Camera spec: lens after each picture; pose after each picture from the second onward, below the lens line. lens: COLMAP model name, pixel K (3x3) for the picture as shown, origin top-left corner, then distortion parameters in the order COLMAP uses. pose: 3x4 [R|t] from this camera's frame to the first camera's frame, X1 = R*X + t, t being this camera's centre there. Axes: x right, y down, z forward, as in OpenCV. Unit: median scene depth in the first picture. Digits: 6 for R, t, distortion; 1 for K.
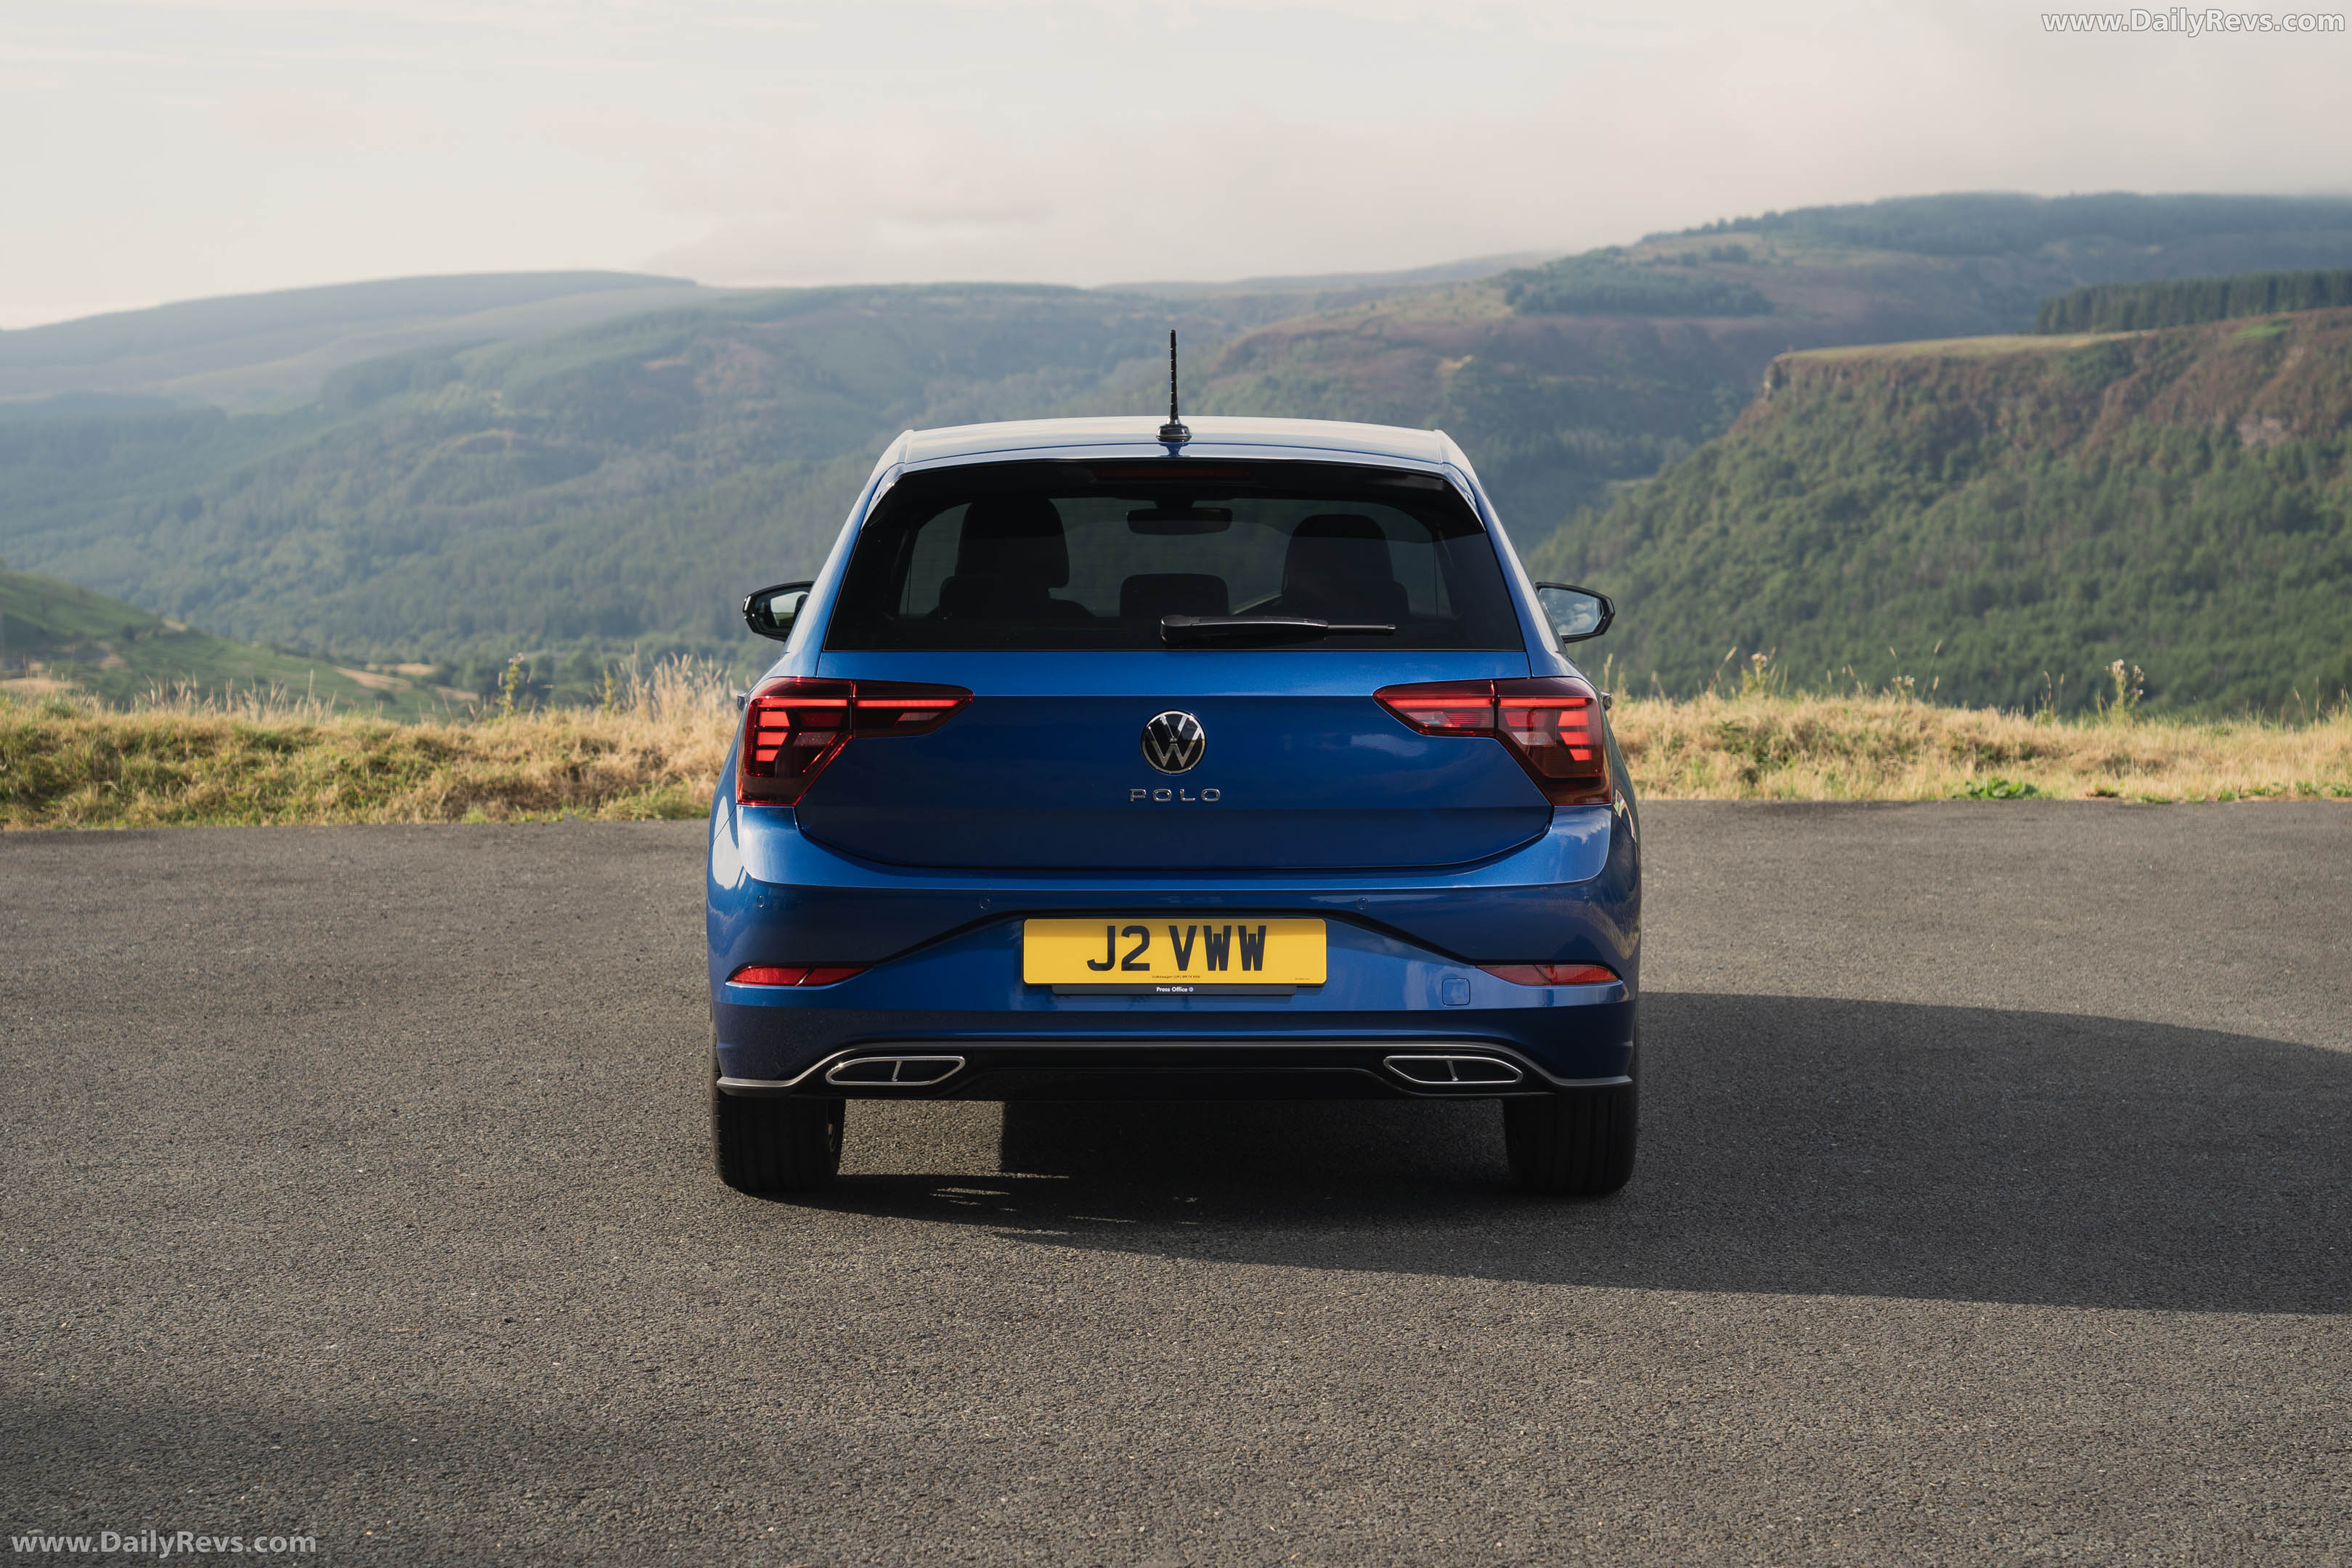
lens RADIAL K [[4510.8, 0, 1172.0], [0, 4510.8, 846.5], [0, 0, 1]] dist [0.032164, 0.000000]
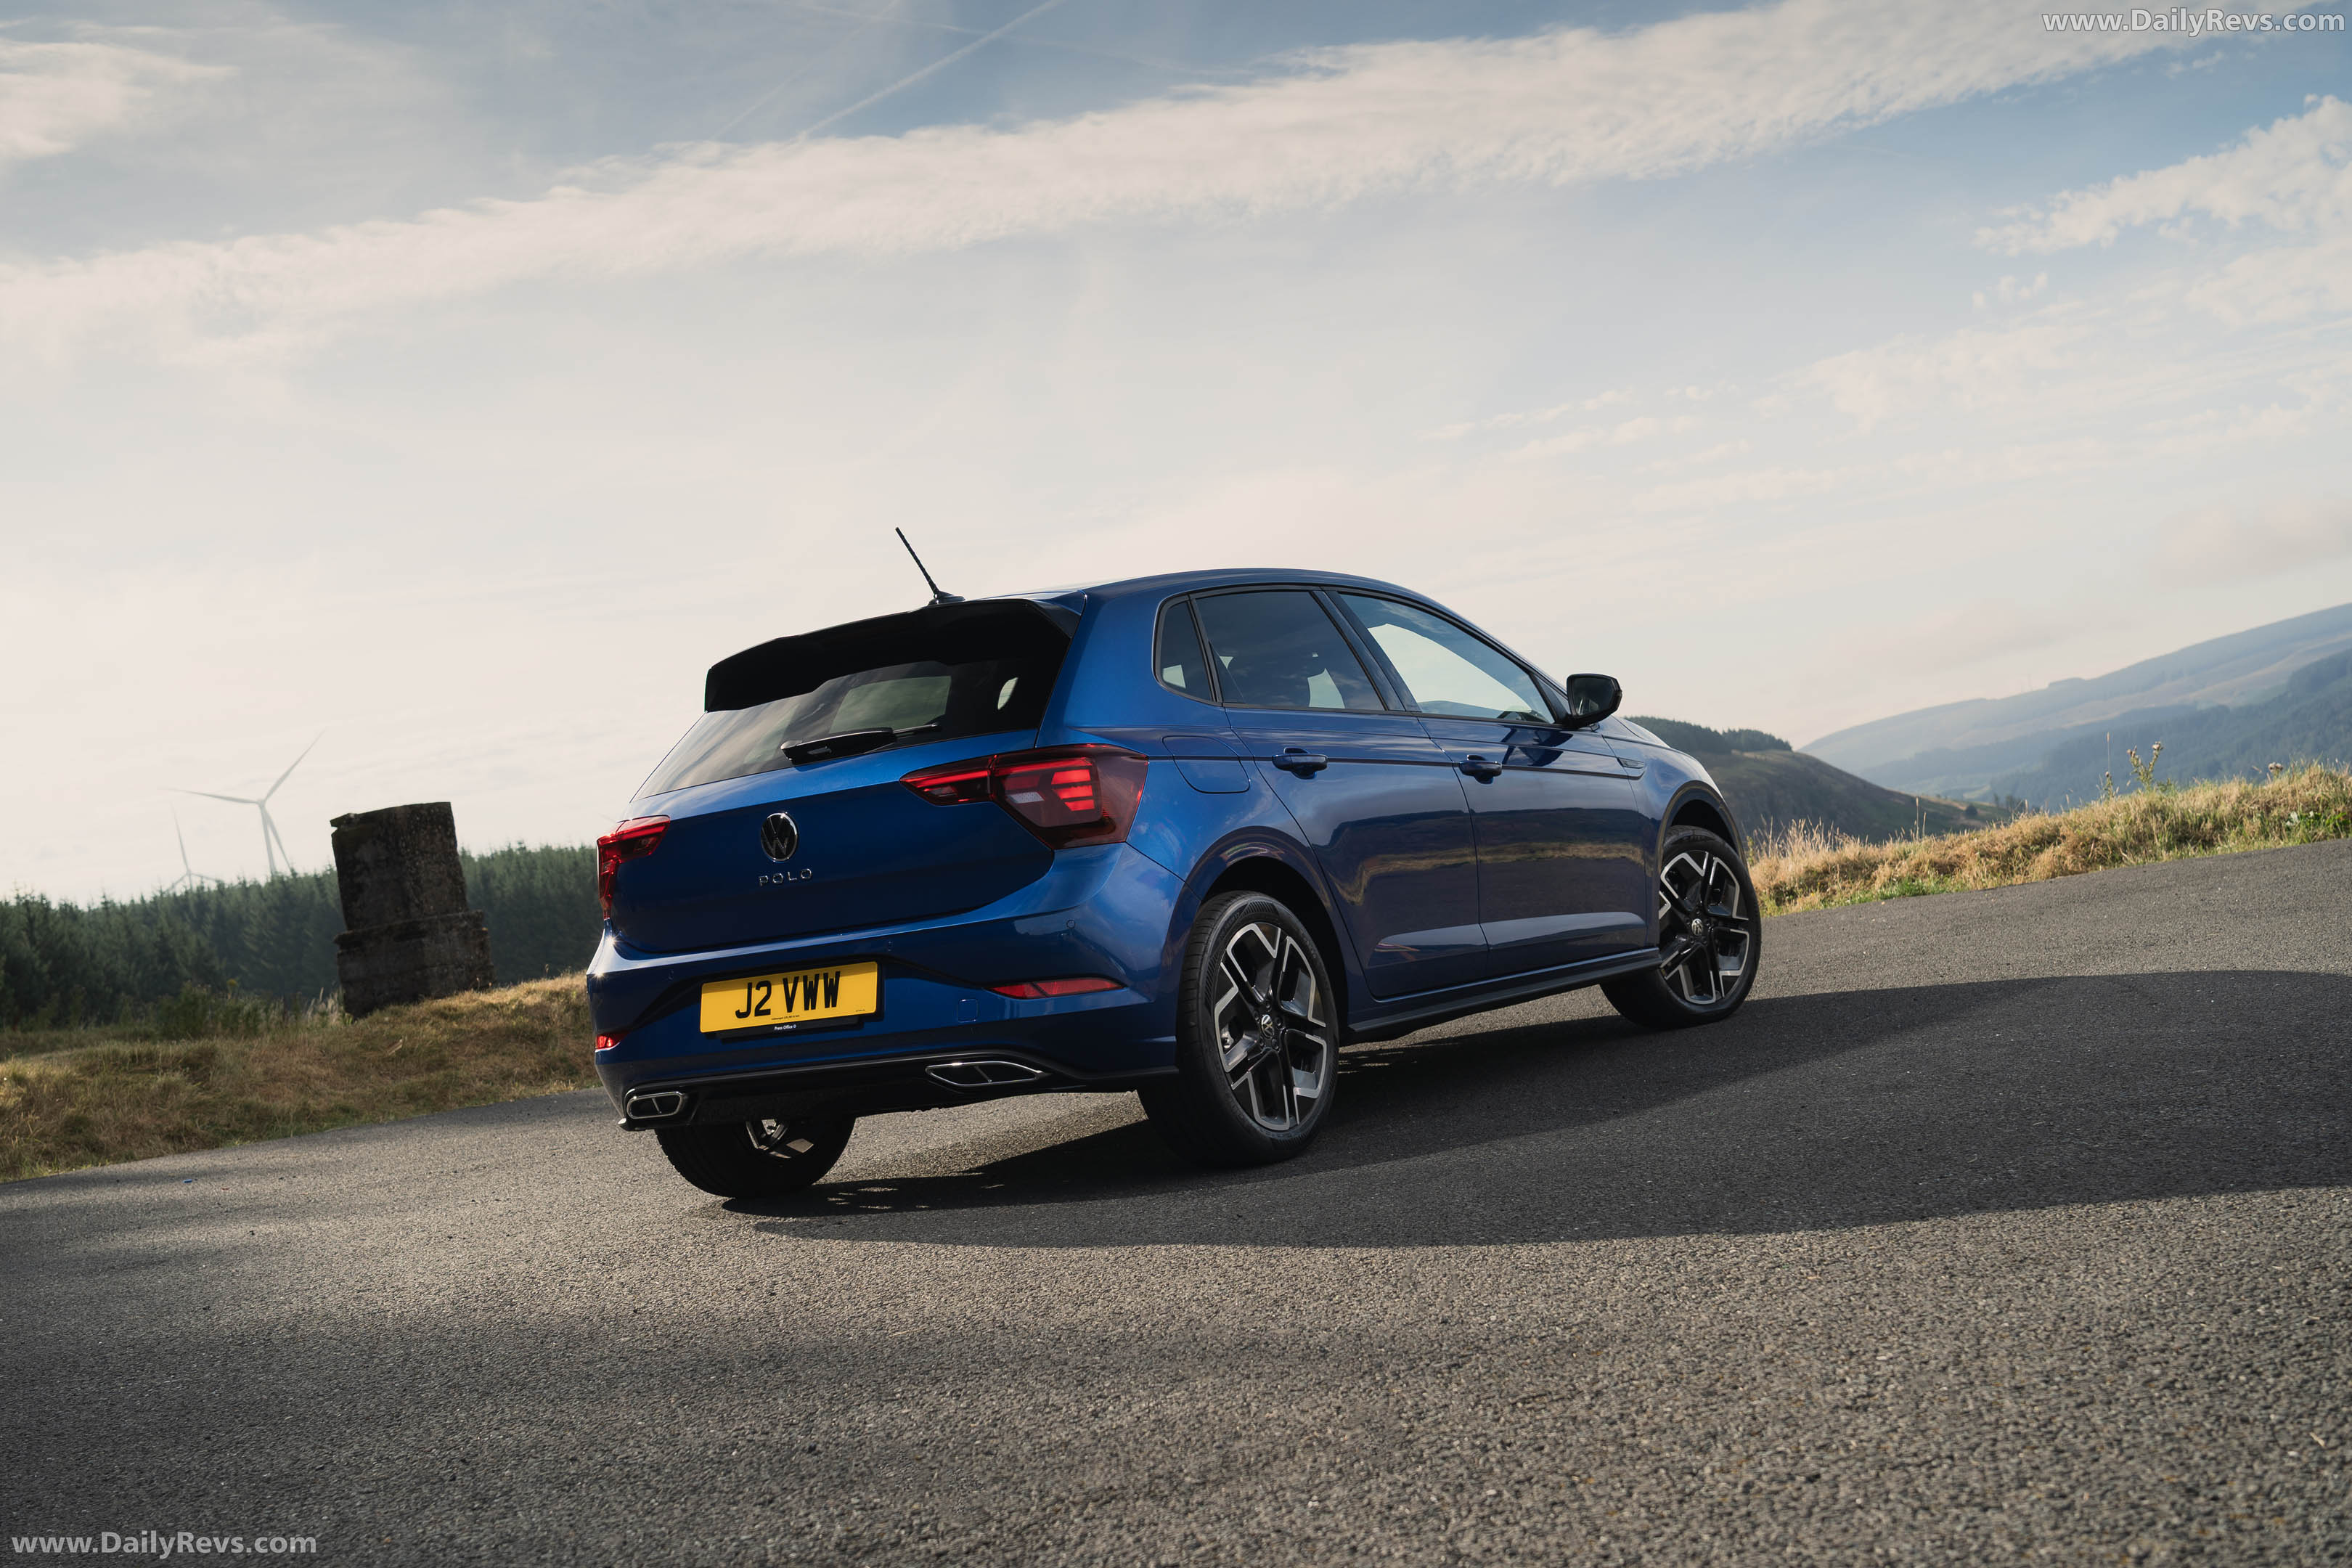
lens RADIAL K [[2608.6, 0, 1179.5], [0, 2608.6, 800.0], [0, 0, 1]] dist [0.037065, 0.000000]
pose [[0.818980, -0.130536, -0.558778, 0.684783], [0.088273, 0.990850, -0.102095, 0.070766], [0.566992, 0.034289, 0.823009, 0.594195]]
